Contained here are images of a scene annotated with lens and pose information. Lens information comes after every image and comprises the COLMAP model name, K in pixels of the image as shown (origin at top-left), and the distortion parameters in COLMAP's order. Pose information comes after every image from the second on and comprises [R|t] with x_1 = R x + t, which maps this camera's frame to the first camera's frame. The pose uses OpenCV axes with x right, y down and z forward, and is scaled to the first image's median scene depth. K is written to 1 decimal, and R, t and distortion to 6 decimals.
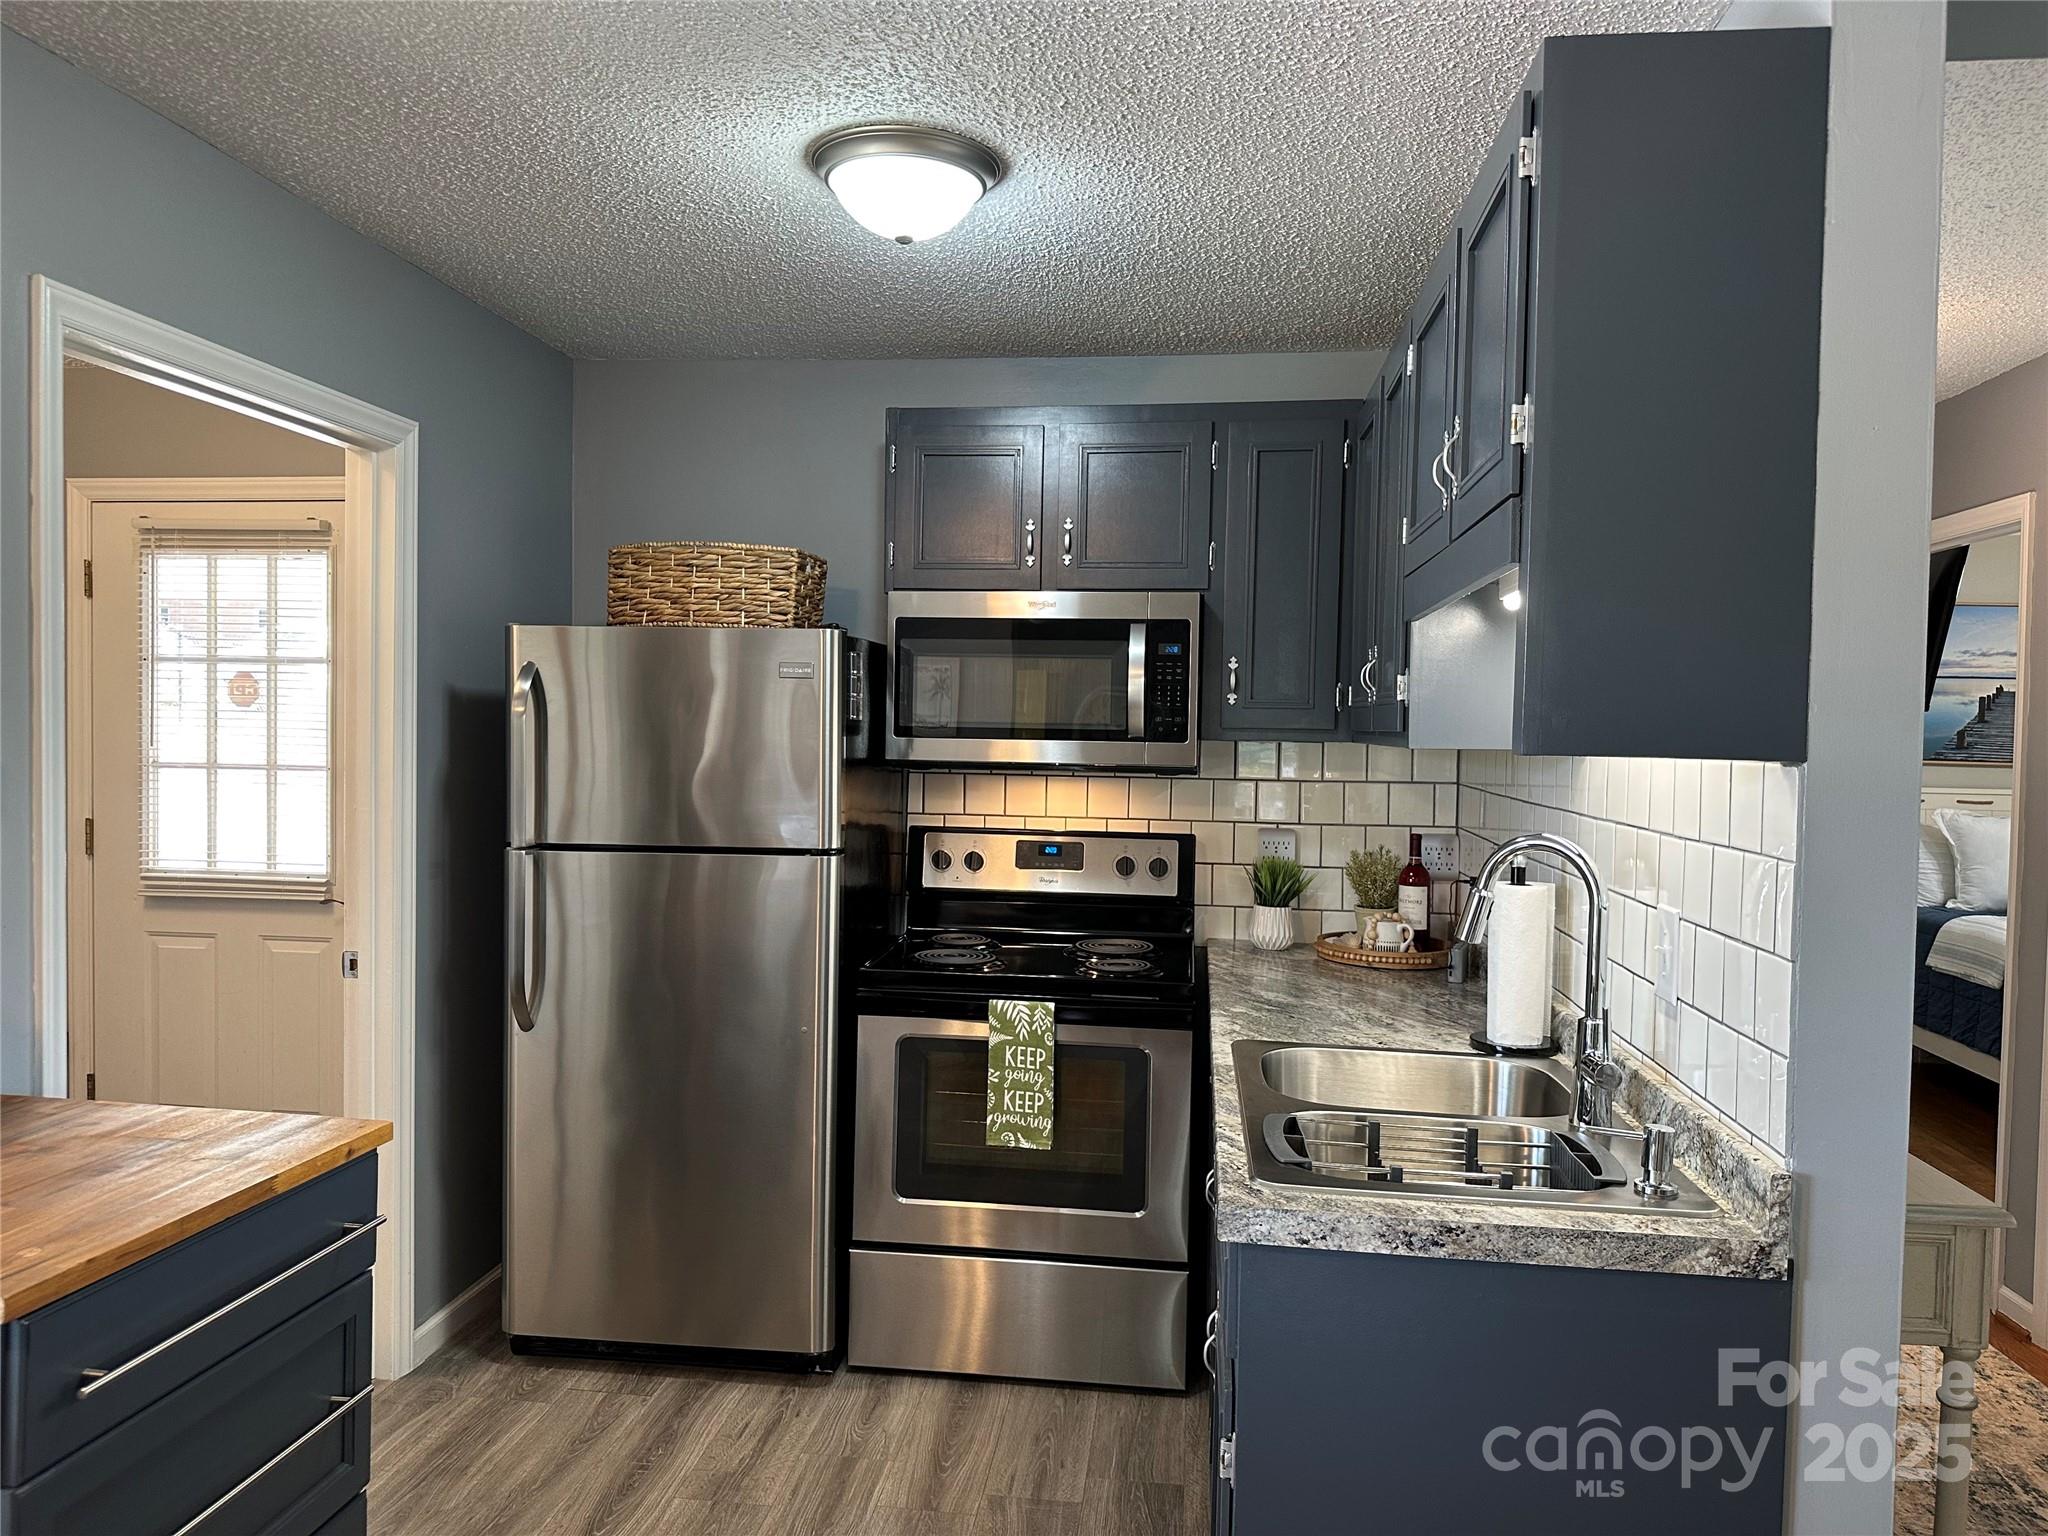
lens RADIAL K [[1441.8, 0, 1023.2], [0, 1441.8, 778.2], [0, 0, 1]] dist [0.090999, -0.109159]
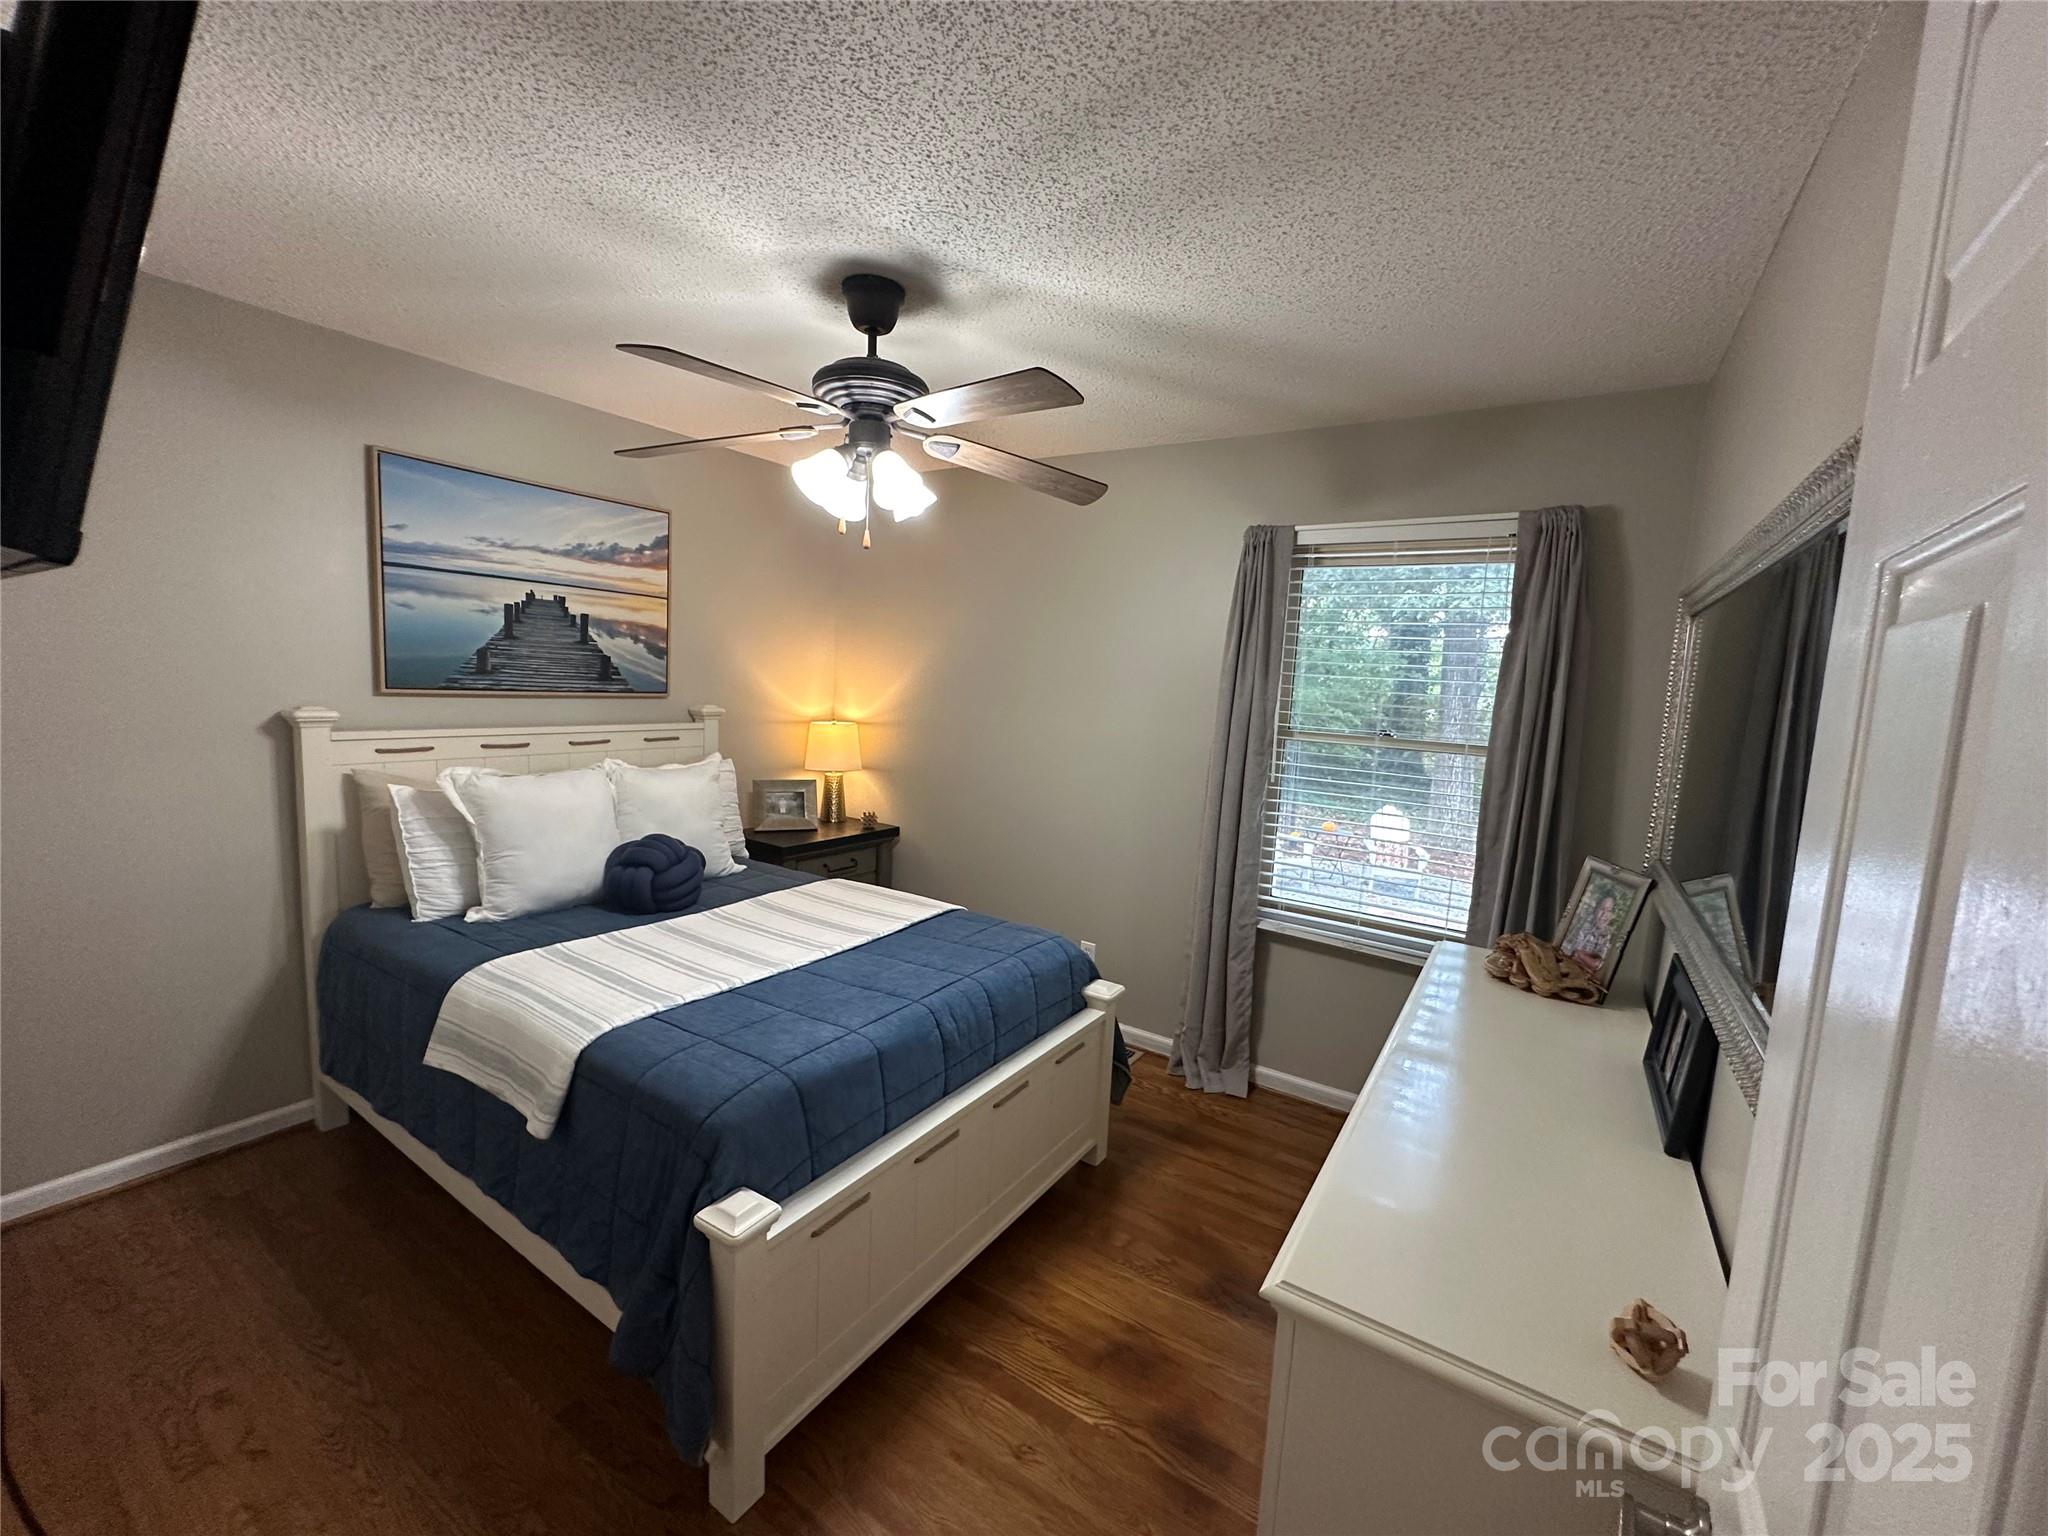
lens RADIAL K [[822.5, 0, 1021.8], [0, 822.5, 773.3], [0, 0, 1]] dist [-0.003387, 0.000824]
pose [[0.446736, -0.097603, 0.889326, 0.390186], [-0.013948, 0.993151, 0.116004, -0.021979], [-0.894557, -0.064228, 0.442315, 0.576620]]
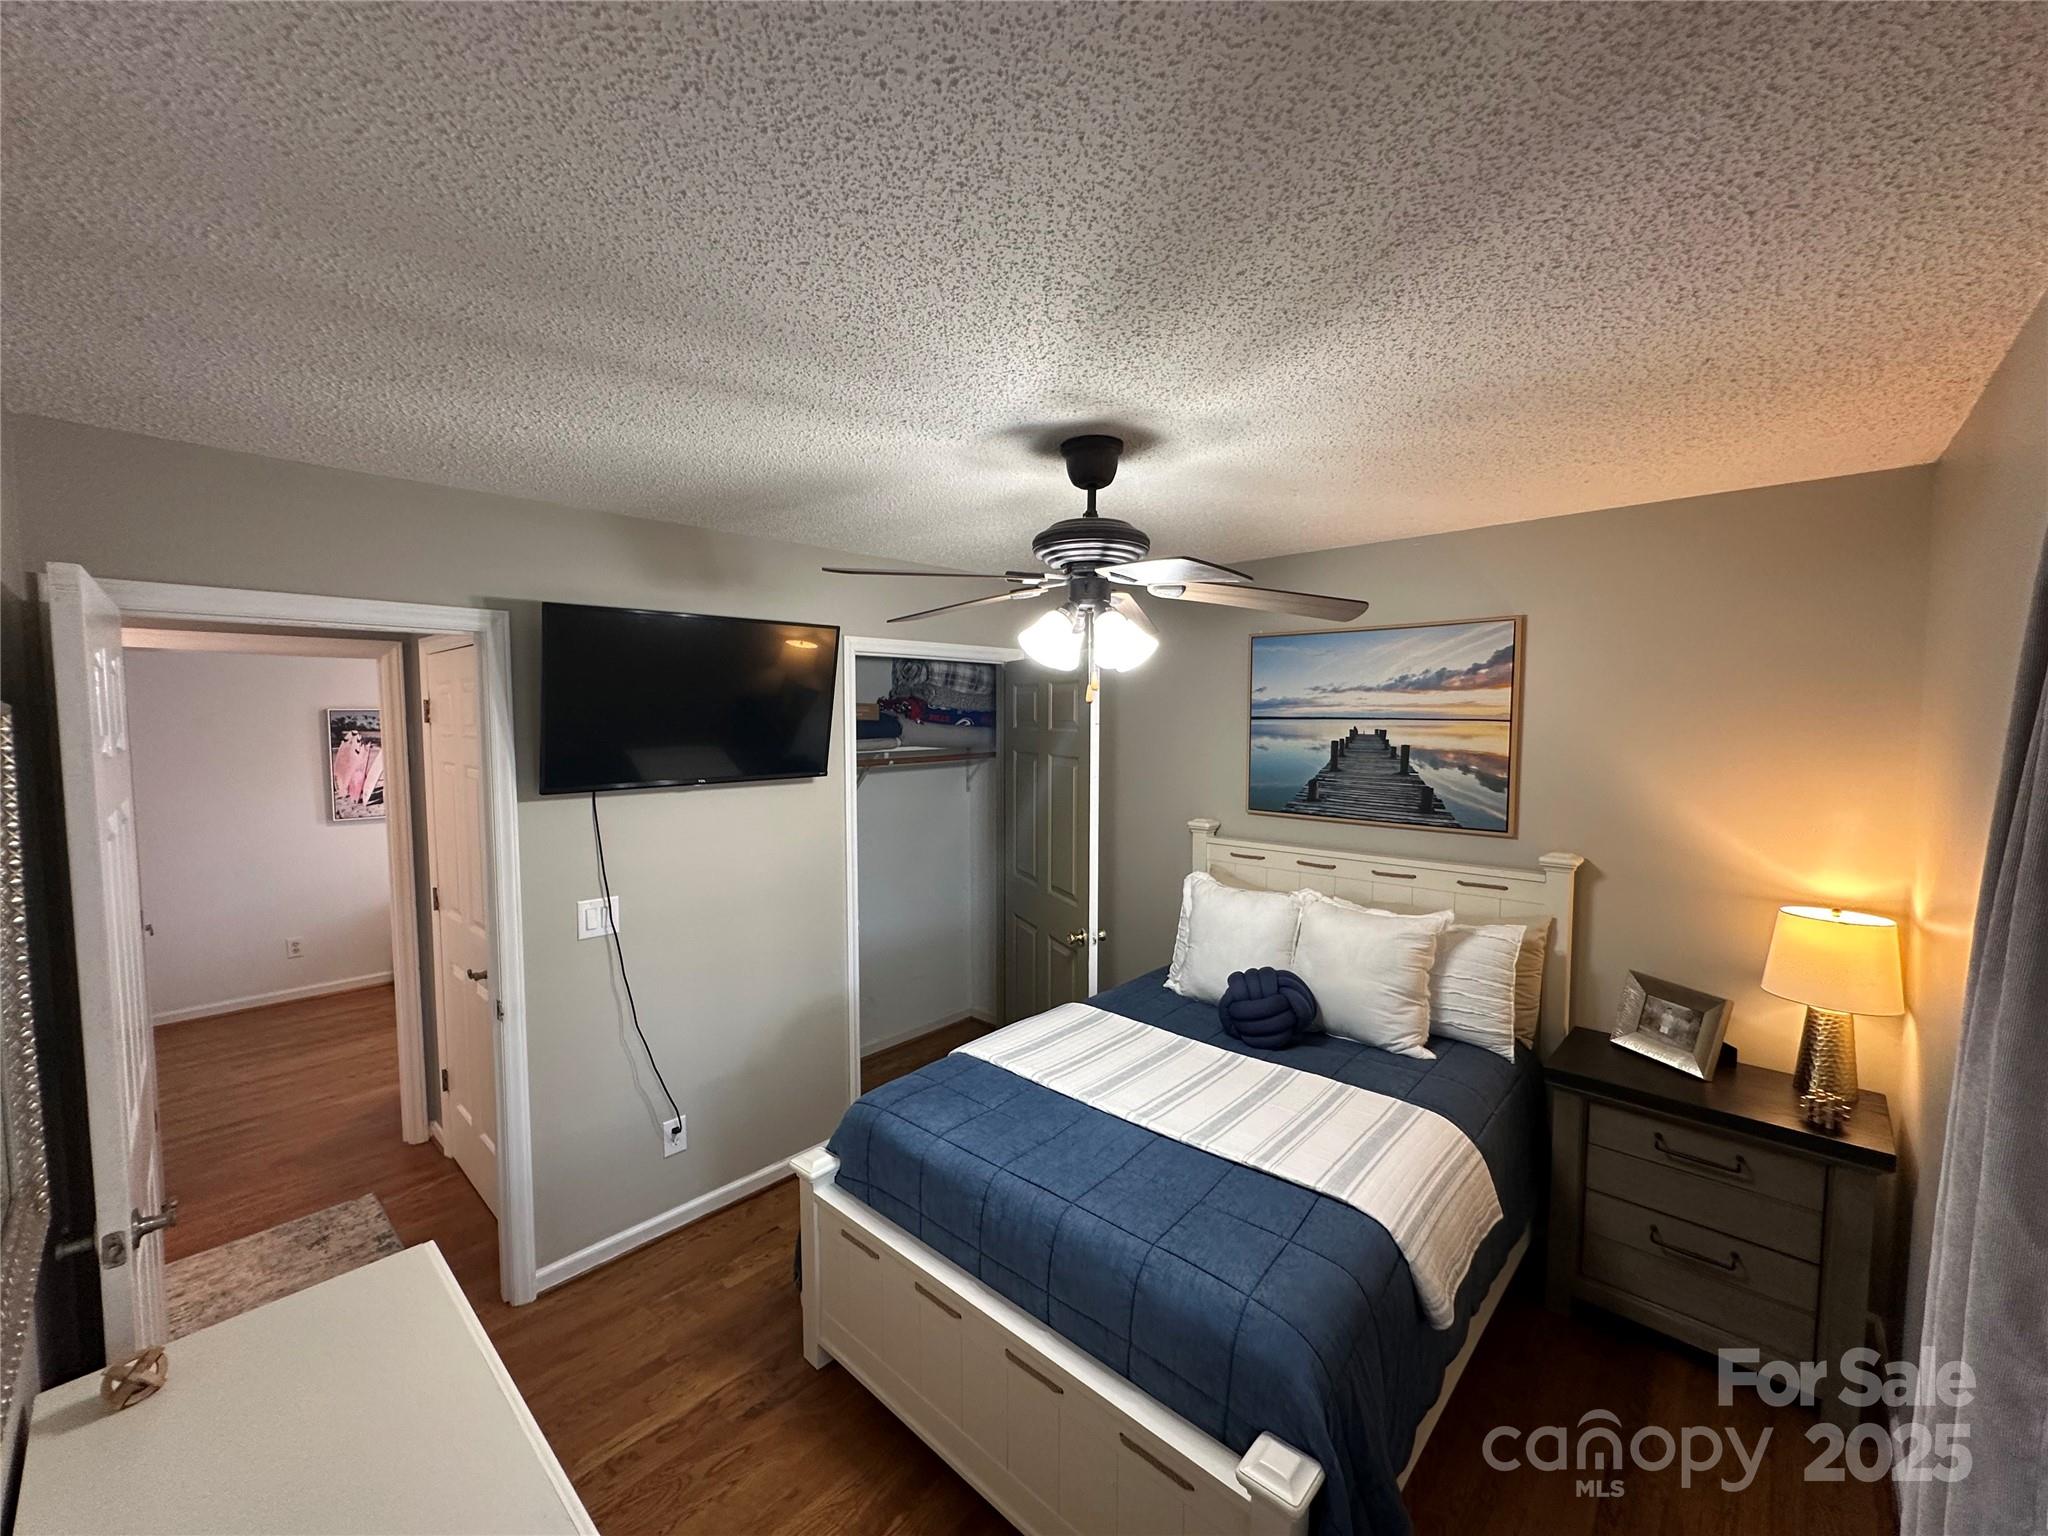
lens RADIAL K [[822.5, 0, 1021.8], [0, 822.5, 773.3], [0, 0, 1]] dist [-0.003387, 0.000824]
pose [[0.806025, 0.025175, -0.591346, 0.788778], [-0.004713, 0.999336, 0.036119, -0.053072], [0.591863, -0.026325, 0.805609, 0.514796]]
